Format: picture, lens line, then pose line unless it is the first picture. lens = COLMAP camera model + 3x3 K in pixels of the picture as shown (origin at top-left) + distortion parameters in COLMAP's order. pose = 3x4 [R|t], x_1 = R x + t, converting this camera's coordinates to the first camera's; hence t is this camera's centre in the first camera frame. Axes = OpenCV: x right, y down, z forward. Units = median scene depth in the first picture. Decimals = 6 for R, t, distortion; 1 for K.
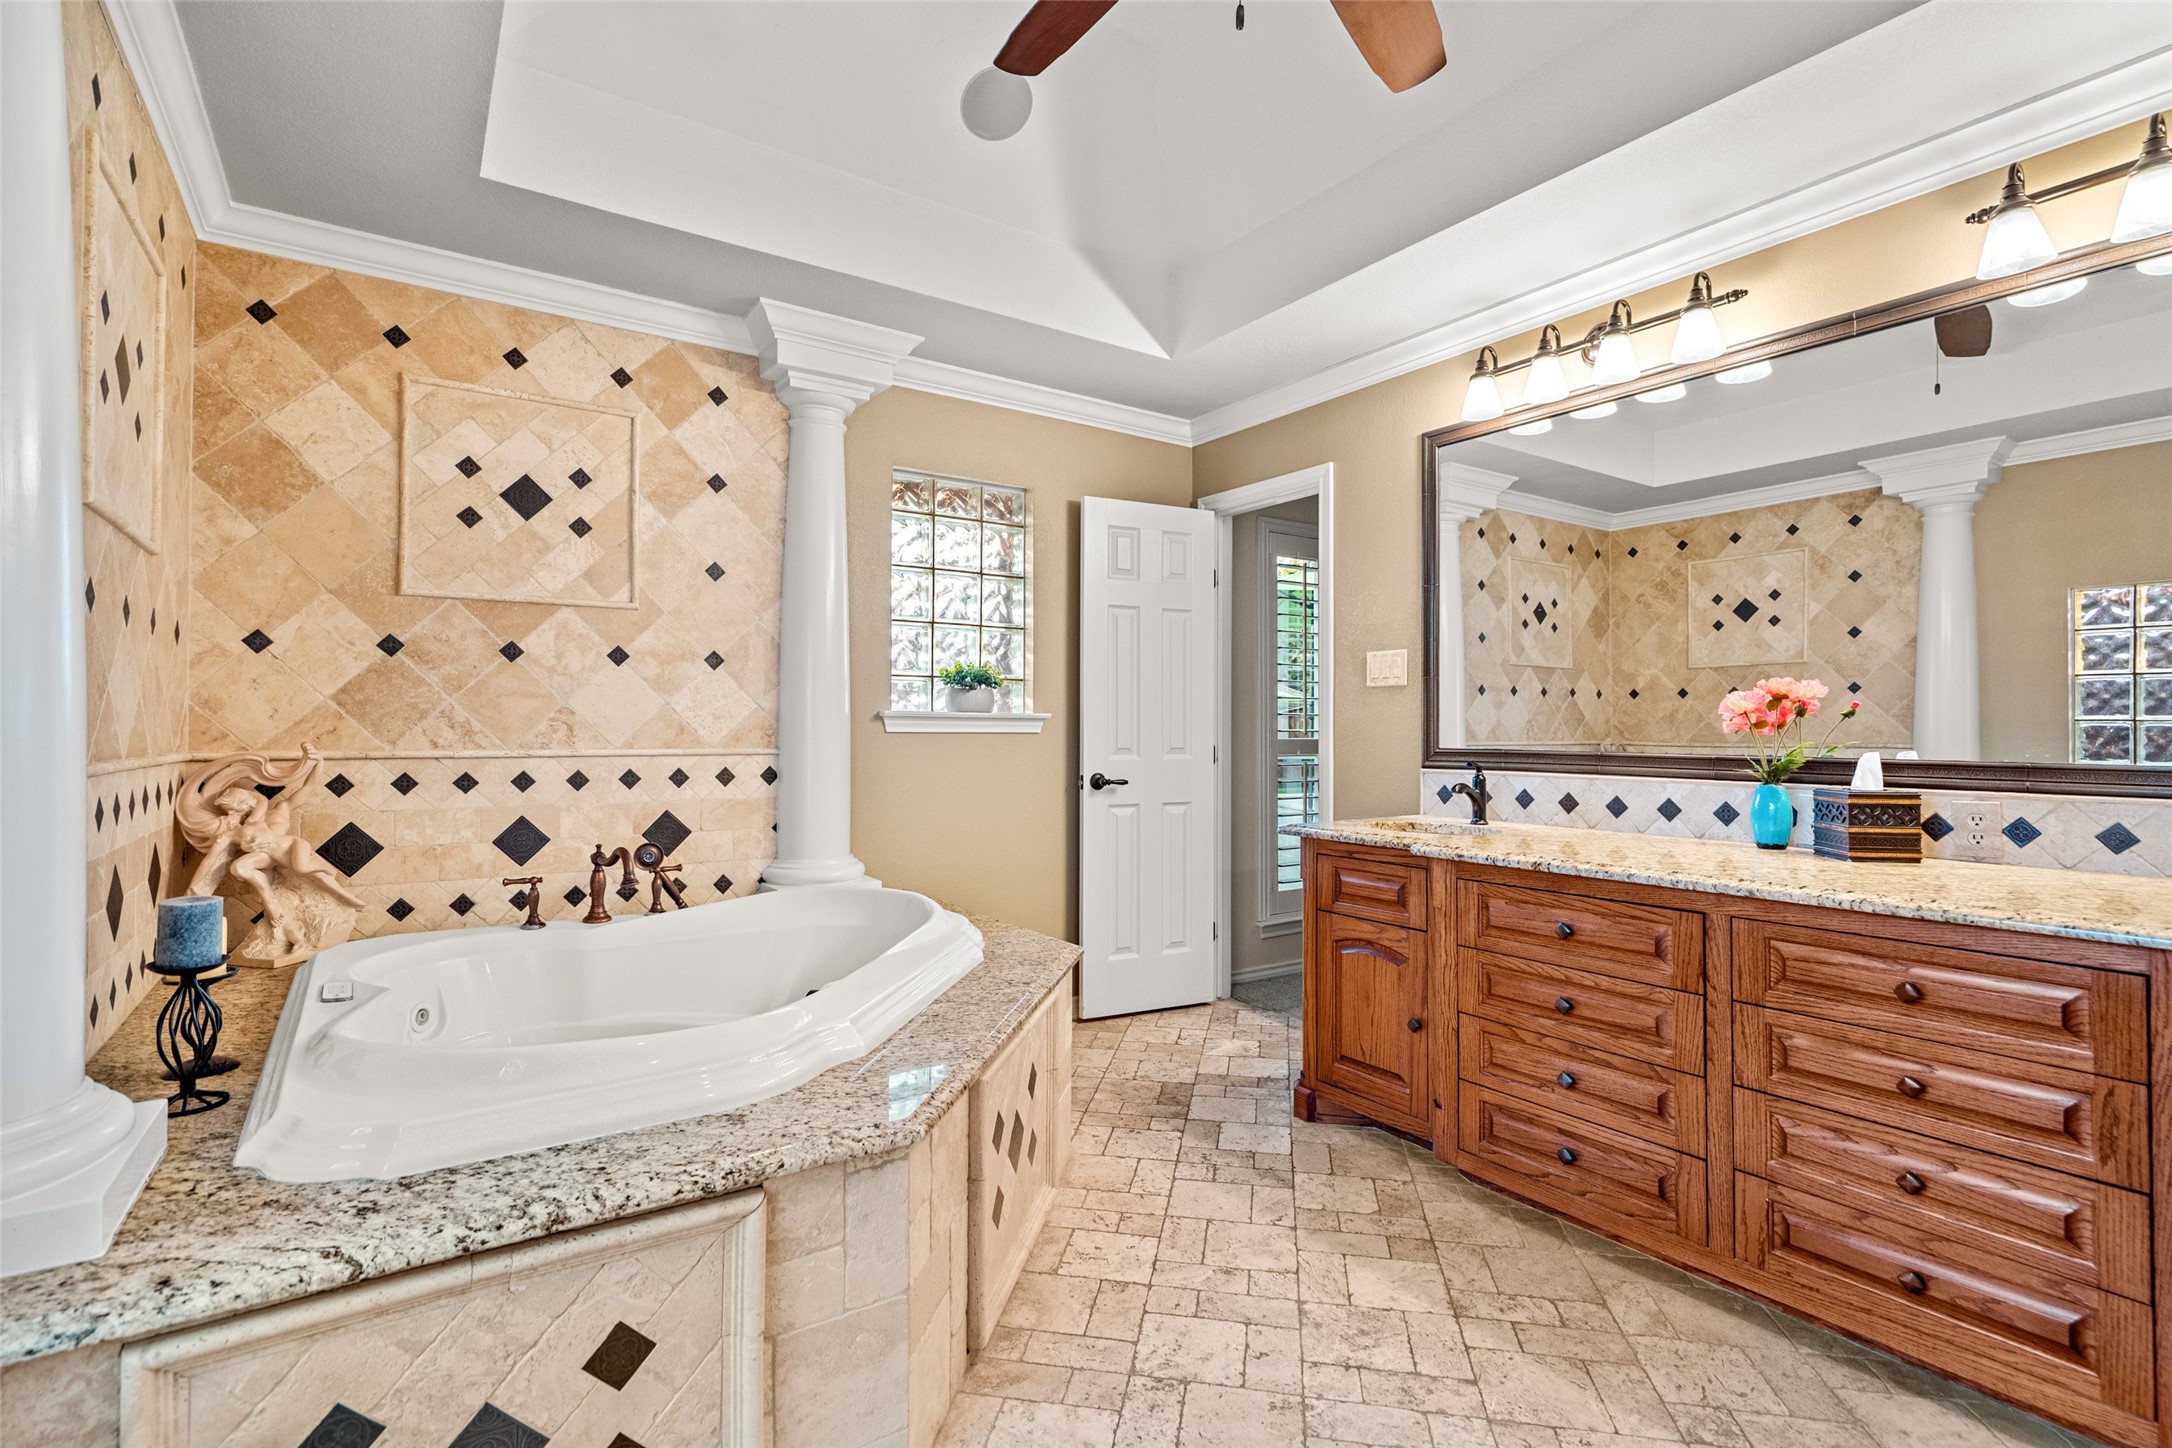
lens RADIAL K [[991.3, 0, 1086.0], [0, 991.3, 724.0], [0, 0, 1]] dist [0.000496, 0.000457]
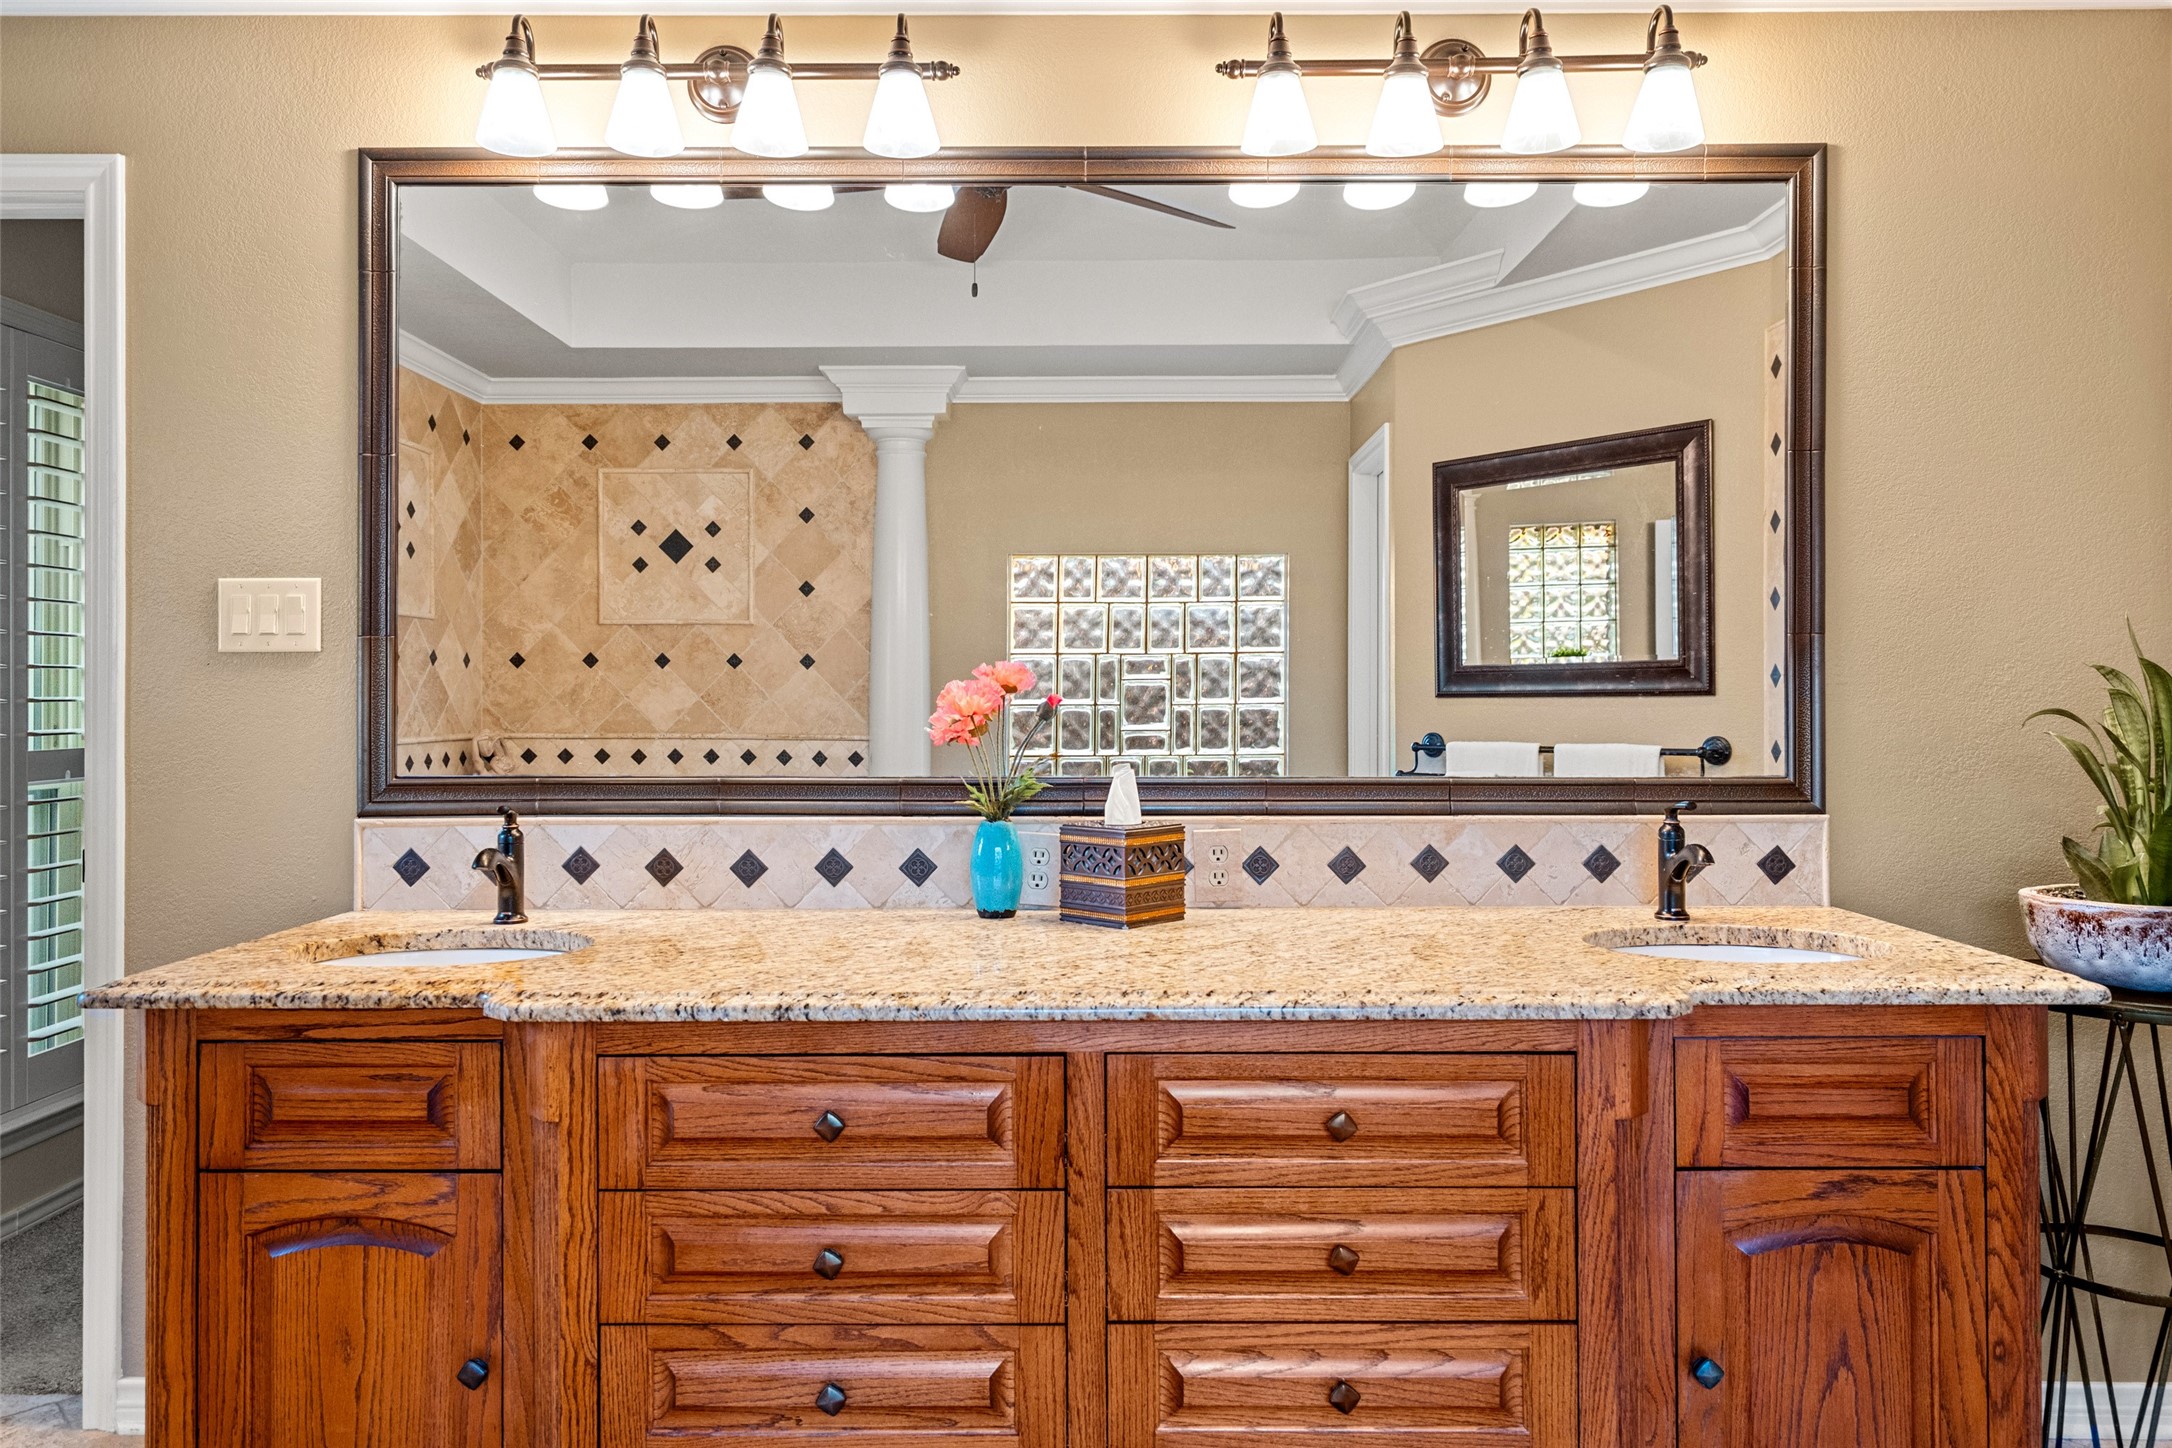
lens RADIAL K [[1488.3, 0, 1088.9], [0, 1488.3, 695.8], [0, 0, 1]] dist [0.008854, -0.002363]
pose [[0.571402, -0.002528, 0.820666, -0.098433], [0.001231, 0.999997, 0.002224, -0.026029], [-0.820669, -0.000261, 0.571403, 0.386425]]
